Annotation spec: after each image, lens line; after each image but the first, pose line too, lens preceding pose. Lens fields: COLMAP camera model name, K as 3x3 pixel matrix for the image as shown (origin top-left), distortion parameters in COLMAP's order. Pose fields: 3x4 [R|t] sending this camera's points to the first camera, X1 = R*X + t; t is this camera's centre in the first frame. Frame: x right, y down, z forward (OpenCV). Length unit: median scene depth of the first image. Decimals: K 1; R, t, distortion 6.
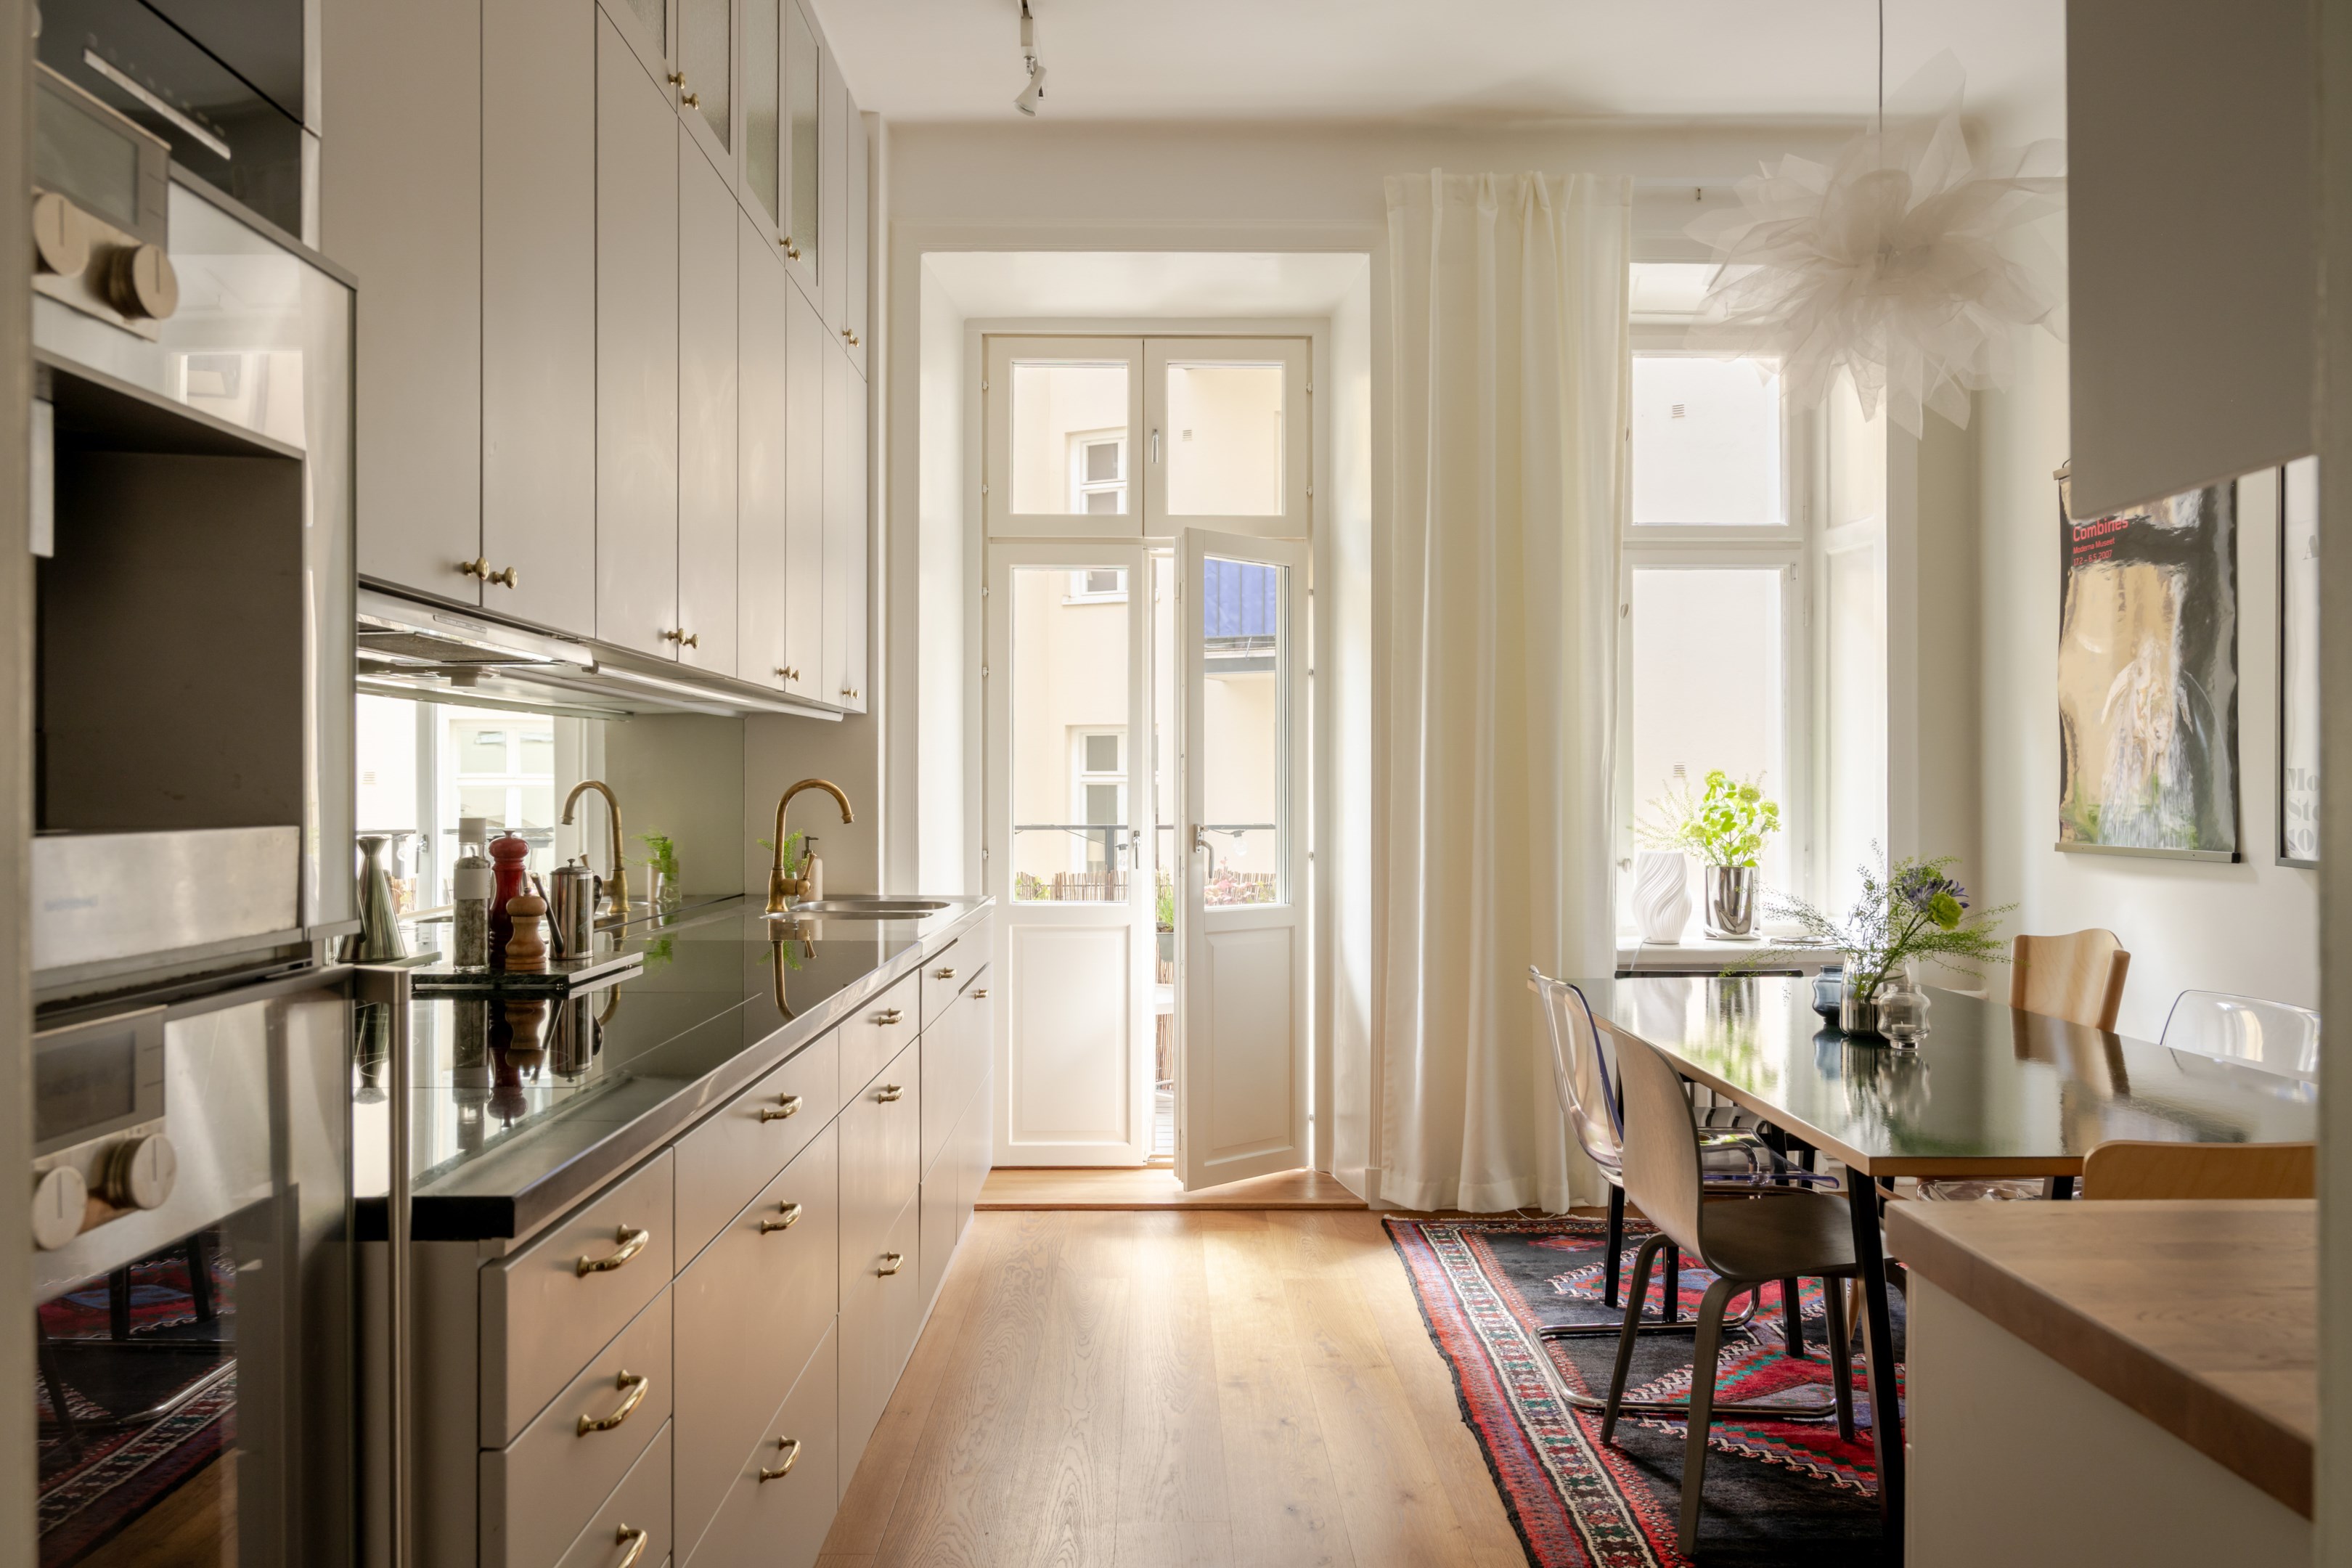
lens RADIAL K [[1595.1, 0, 1147.2], [0, 1595.1, 787.9], [0, 0, 1]] dist [-0.001921, 0.002362]
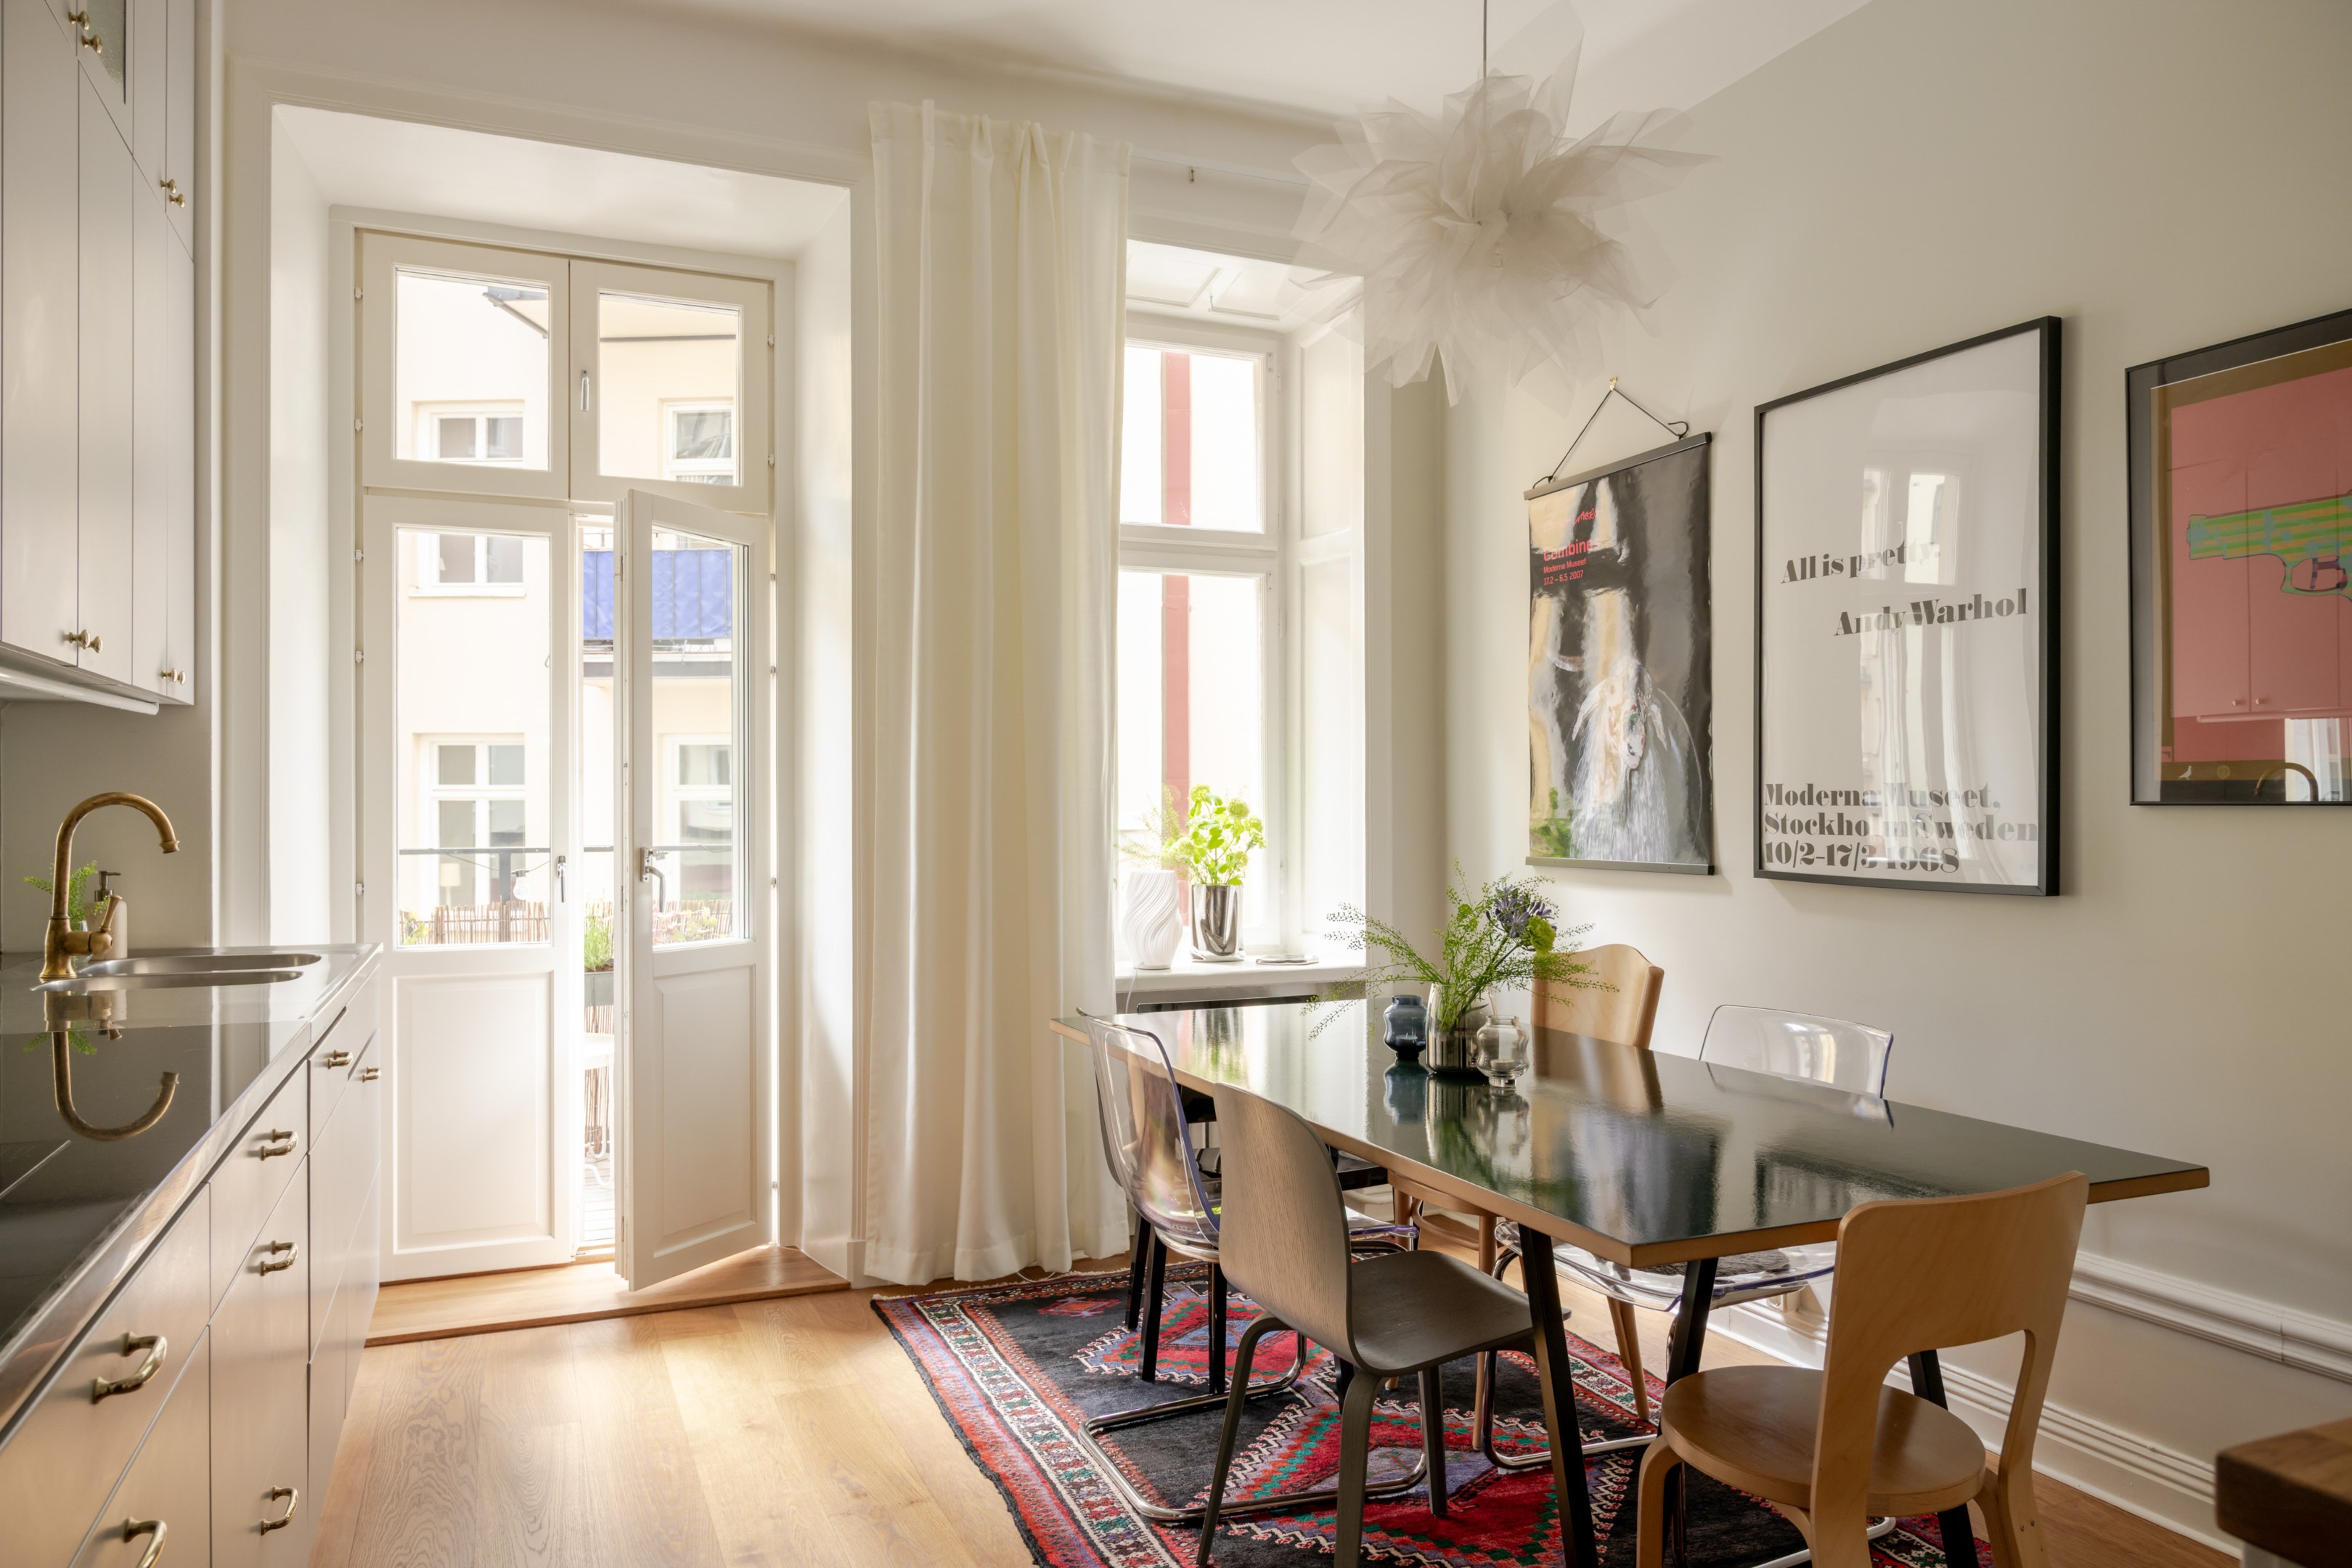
lens RADIAL K [[1675.5, 0, 1178.5], [0, 1675.5, 804.2], [0, 0, 1]] dist [-0.004191, 0.003281]
pose [[0.931057, -0.001458, 0.364870, -0.031380], [0.001211, 0.999999, 0.000904, -0.000314], [-0.364871, -0.000400, 0.931058, 0.097634]]
